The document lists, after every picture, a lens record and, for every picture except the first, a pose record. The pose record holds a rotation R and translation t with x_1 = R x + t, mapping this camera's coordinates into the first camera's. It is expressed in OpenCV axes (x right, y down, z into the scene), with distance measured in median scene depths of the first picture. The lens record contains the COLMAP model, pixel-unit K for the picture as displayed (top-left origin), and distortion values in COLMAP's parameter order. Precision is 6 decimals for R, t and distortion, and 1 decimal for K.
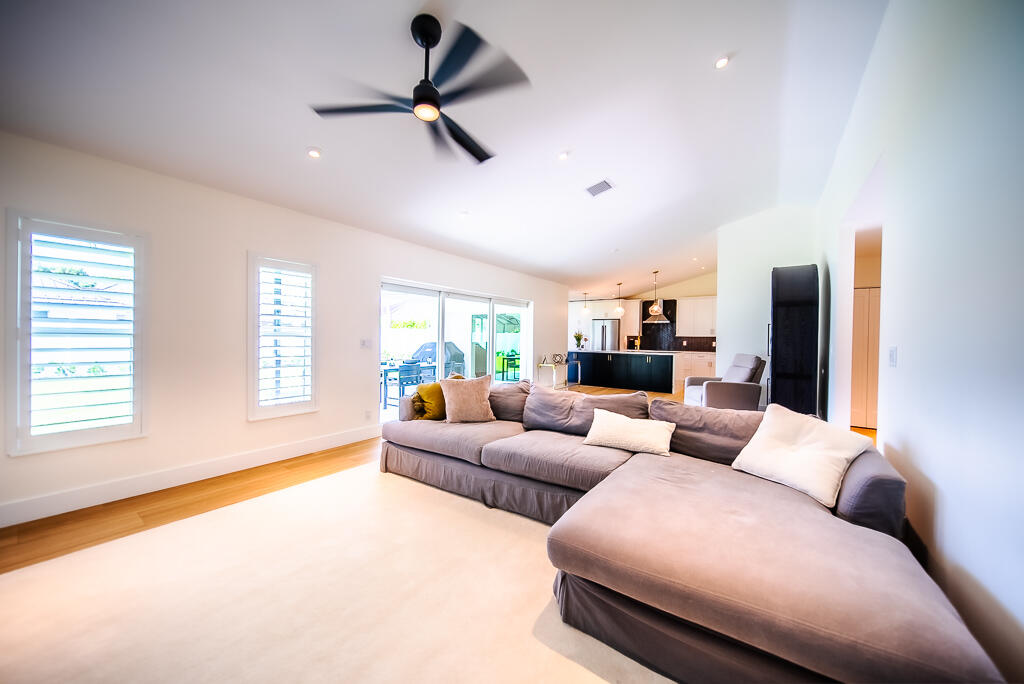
lens RADIAL K [[362.2, 0, 508.3], [0, 362.2, 340.7], [0, 0, 1]] dist [-0.007350, -0.000090]
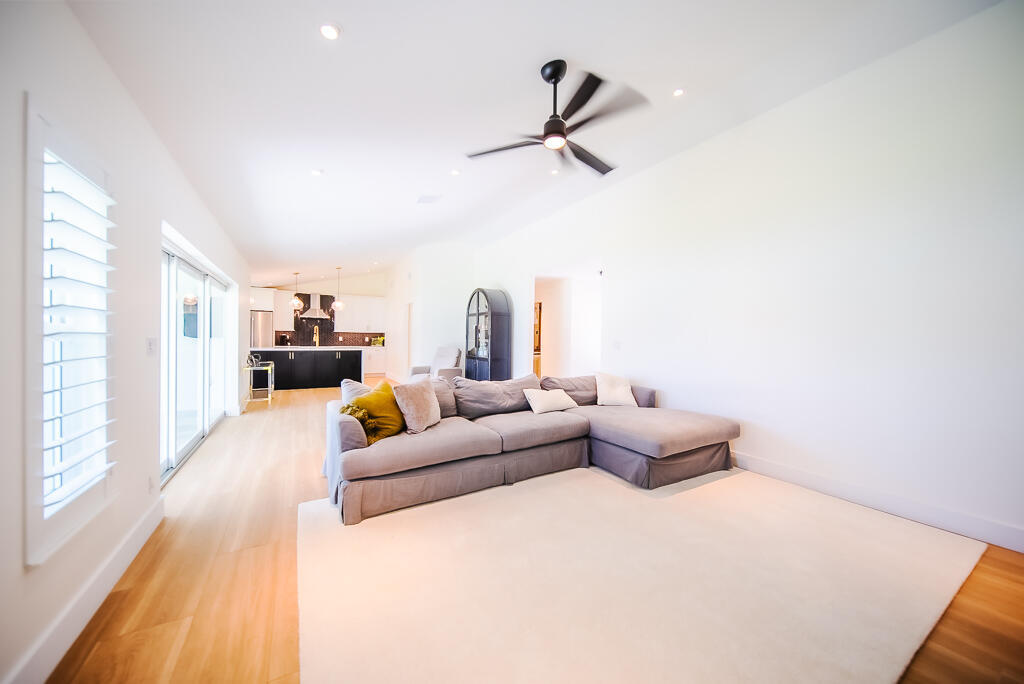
lens RADIAL K [[362.2, 0, 508.3], [0, 362.2, 340.7], [0, 0, 1]] dist [-0.007350, -0.000090]
pose [[0.405776, -0.013197, 0.913877, -0.869025], [-0.002412, 0.999877, 0.015510, -0.013665], [-0.913969, -0.008498, 0.405694, 0.427968]]
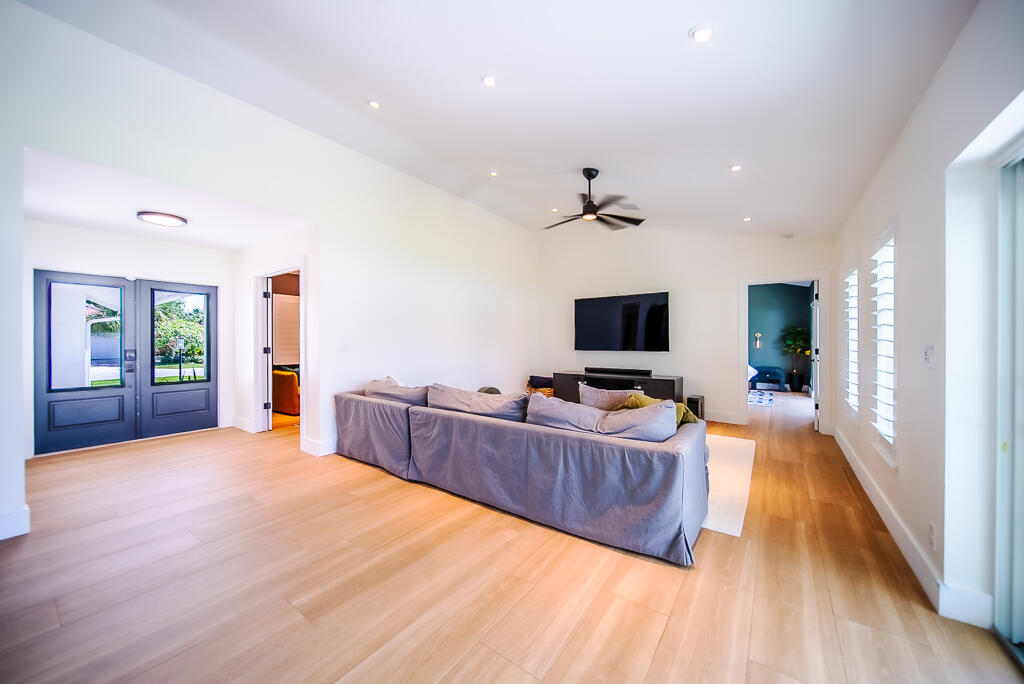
lens RADIAL K [[362.2, 0, 508.3], [0, 362.2, 340.7], [0, 0, 1]] dist [-0.007350, -0.000090]
pose [[-0.999939, -0.008220, 0.007400, 0.107464], [-0.008162, 0.999936, 0.007832, -0.014293], [-0.007464, 0.007771, -0.999942, 1.861223]]
